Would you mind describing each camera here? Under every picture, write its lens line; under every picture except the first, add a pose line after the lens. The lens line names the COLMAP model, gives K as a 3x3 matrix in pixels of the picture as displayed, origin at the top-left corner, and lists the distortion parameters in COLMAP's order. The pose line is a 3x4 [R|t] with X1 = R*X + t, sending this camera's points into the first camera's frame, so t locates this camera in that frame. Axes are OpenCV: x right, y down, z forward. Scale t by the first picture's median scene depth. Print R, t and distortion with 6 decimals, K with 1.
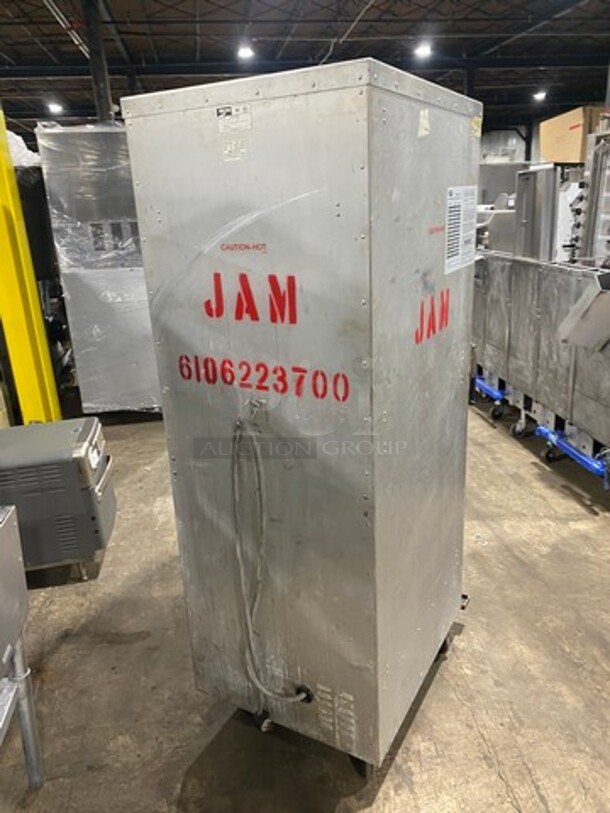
lens RADIAL K [[613.1, 0, 305.0], [0, 613.1, 406.5], [0, 0, 1]] dist [0.000088, 0.008097]
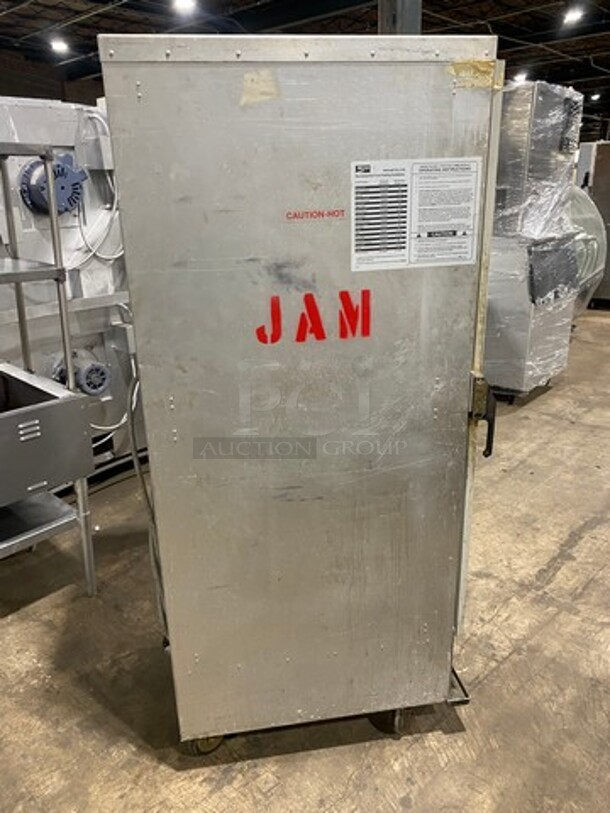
lens RADIAL K [[613.1, 0, 305.0], [0, 613.1, 406.5], [0, 0, 1]] dist [0.000088, 0.008097]
pose [[0.622862, 0.291878, -0.725845, 0.782494], [-0.249218, 0.953488, 0.169560, -0.157979], [0.741575, 0.075281, 0.666633, 0.407814]]
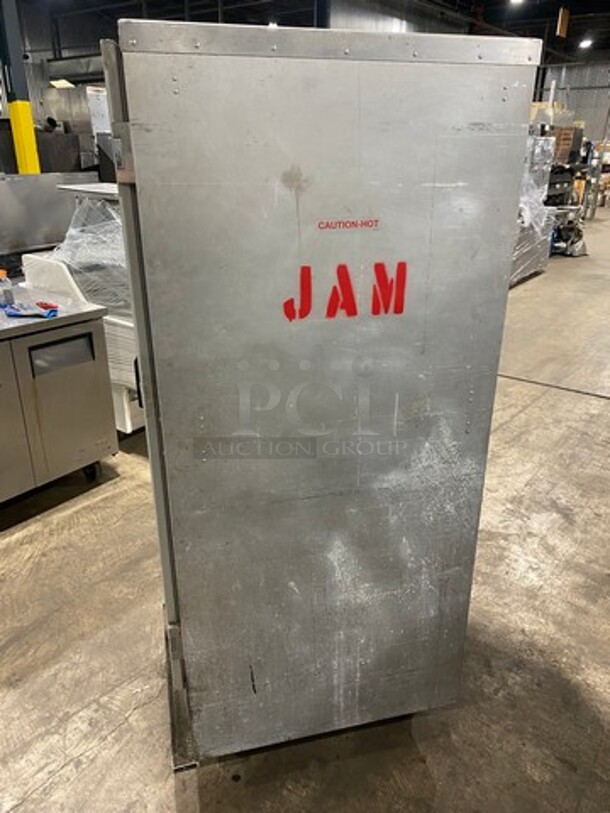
lens RADIAL K [[613.1, 0, 305.0], [0, 613.1, 406.5], [0, 0, 1]] dist [0.000088, 0.008097]
pose [[-0.693838, -0.223776, 0.684480, -0.621488], [0.265309, 0.804203, 0.531853, -0.503406], [-0.669477, 0.550619, -0.498617, 1.535883]]
